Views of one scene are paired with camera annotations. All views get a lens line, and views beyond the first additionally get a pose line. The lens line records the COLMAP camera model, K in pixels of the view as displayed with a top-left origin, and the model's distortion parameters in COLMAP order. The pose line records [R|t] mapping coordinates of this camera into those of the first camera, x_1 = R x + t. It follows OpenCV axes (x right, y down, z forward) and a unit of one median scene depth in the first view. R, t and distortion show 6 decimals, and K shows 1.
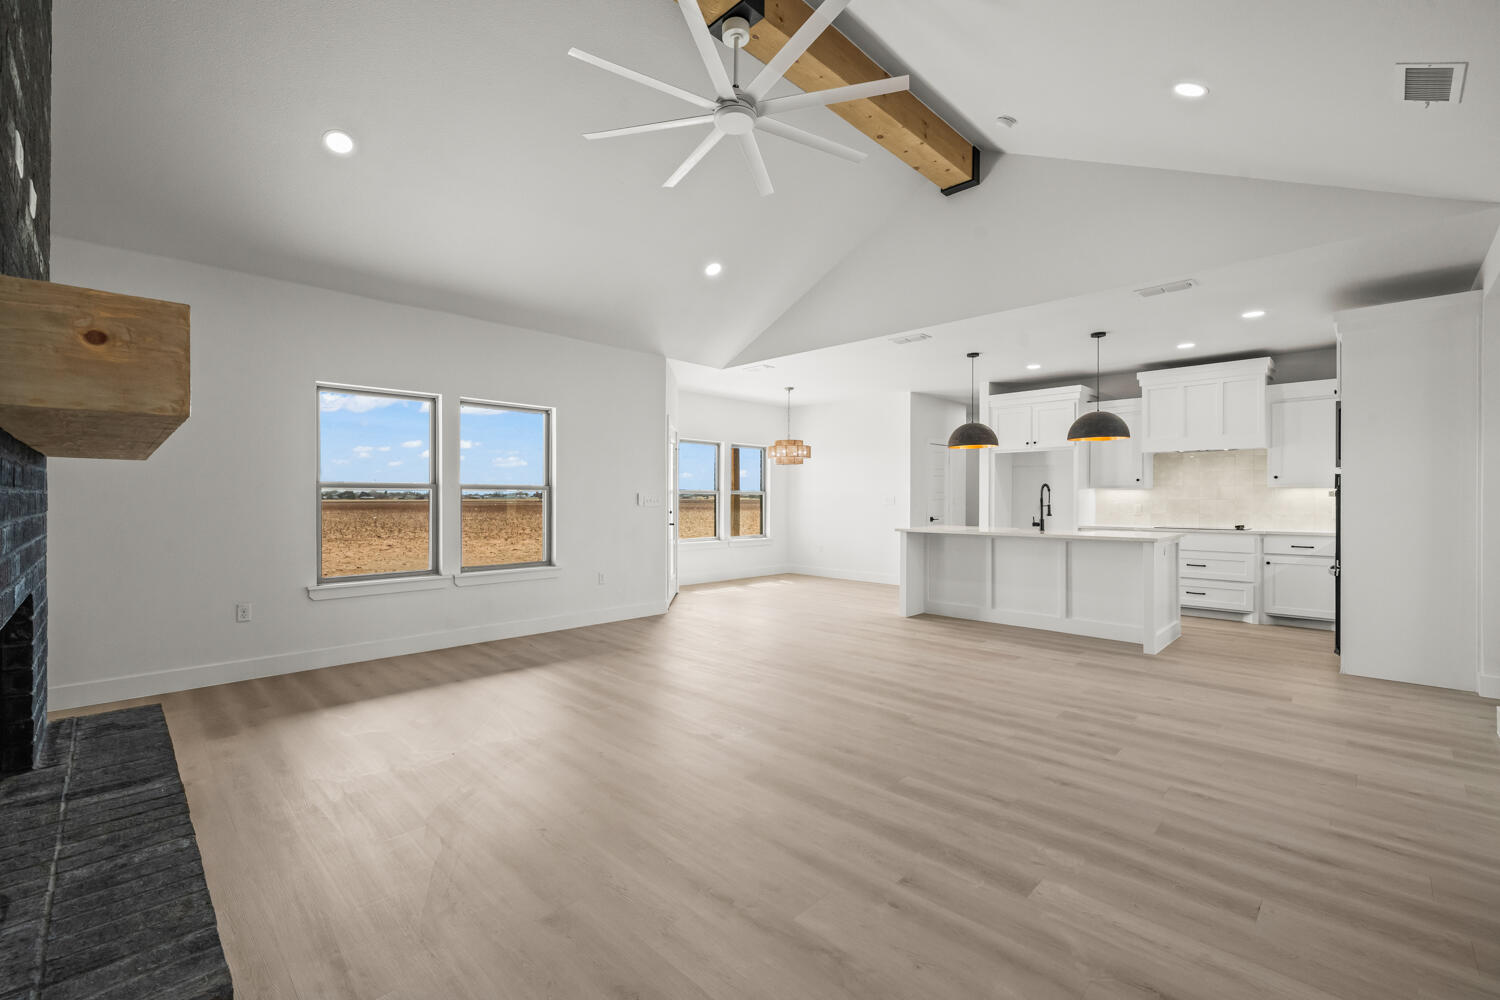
lens RADIAL K [[633.7, 0, 733.3], [0, 633.7, 502.8], [0, 0, 1]] dist [-0.001155, 0.000160]
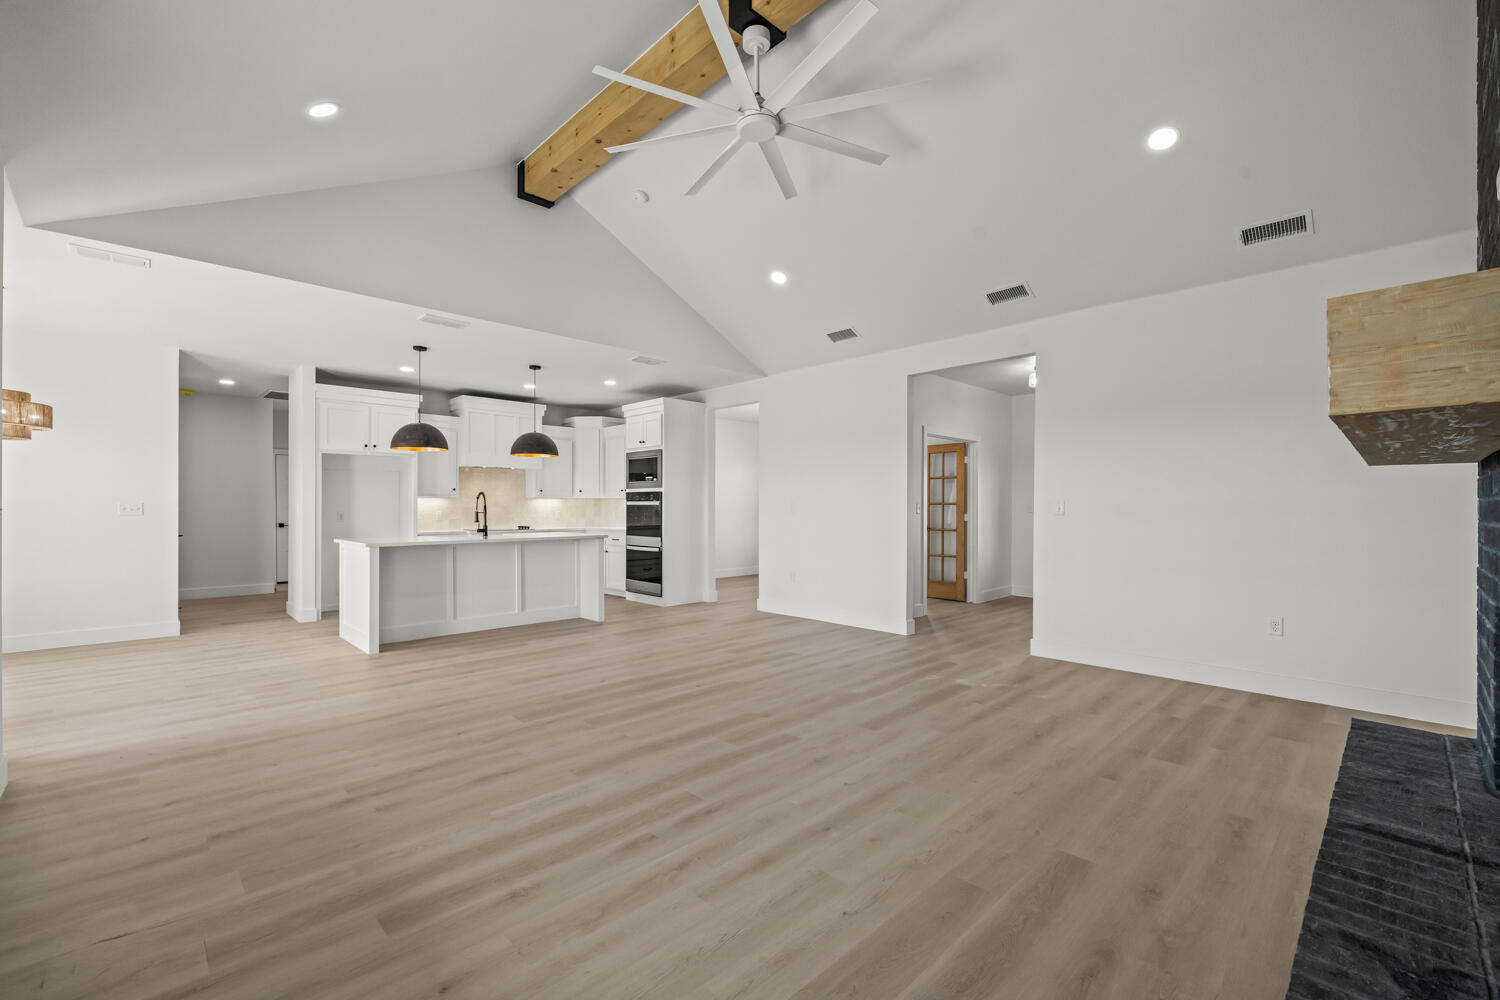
lens RADIAL K [[633.7, 0, 733.3], [0, 633.7, 502.8], [0, 0, 1]] dist [-0.001155, 0.000160]
pose [[0.018225, 0.007123, 0.999809, -0.600516], [0.006460, 0.999953, -0.007241, -0.000915], [-0.999813, 0.006591, 0.018178, 0.613086]]
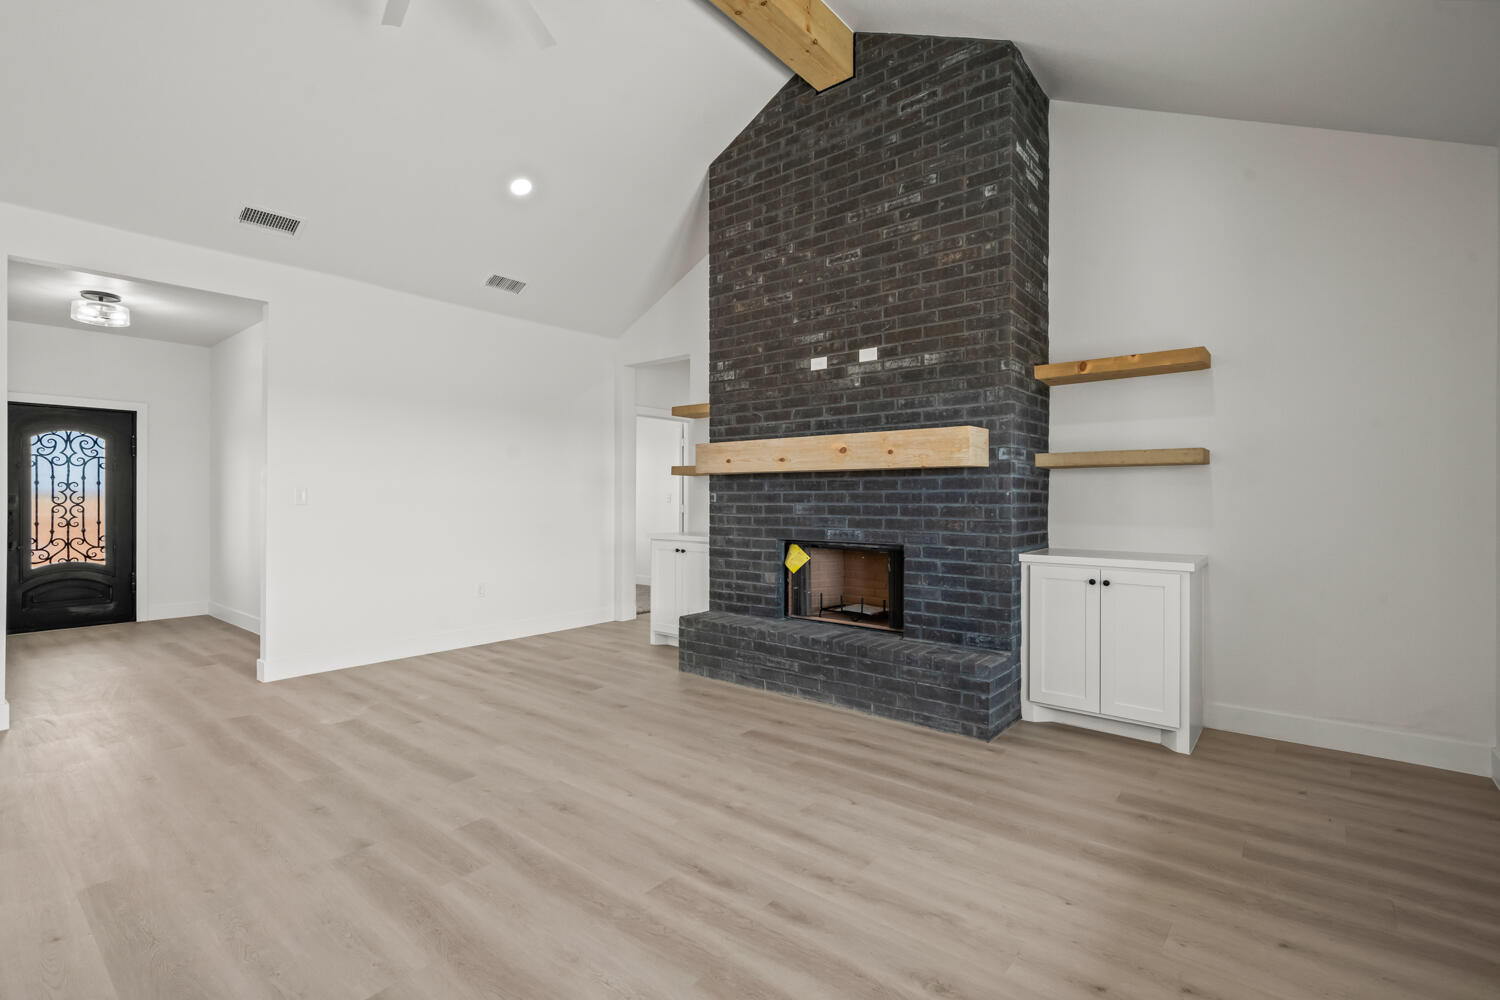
lens RADIAL K [[681.7, 0, 726.7], [0, 681.7, 497.8], [0, 0, 1]] dist [0.014384, 0.000089]
pose [[-0.995773, -0.003859, -0.091763, -0.133492], [-0.004483, 0.999968, 0.006595, -0.003740], [0.091735, 0.006978, -0.995759, 1.027569]]
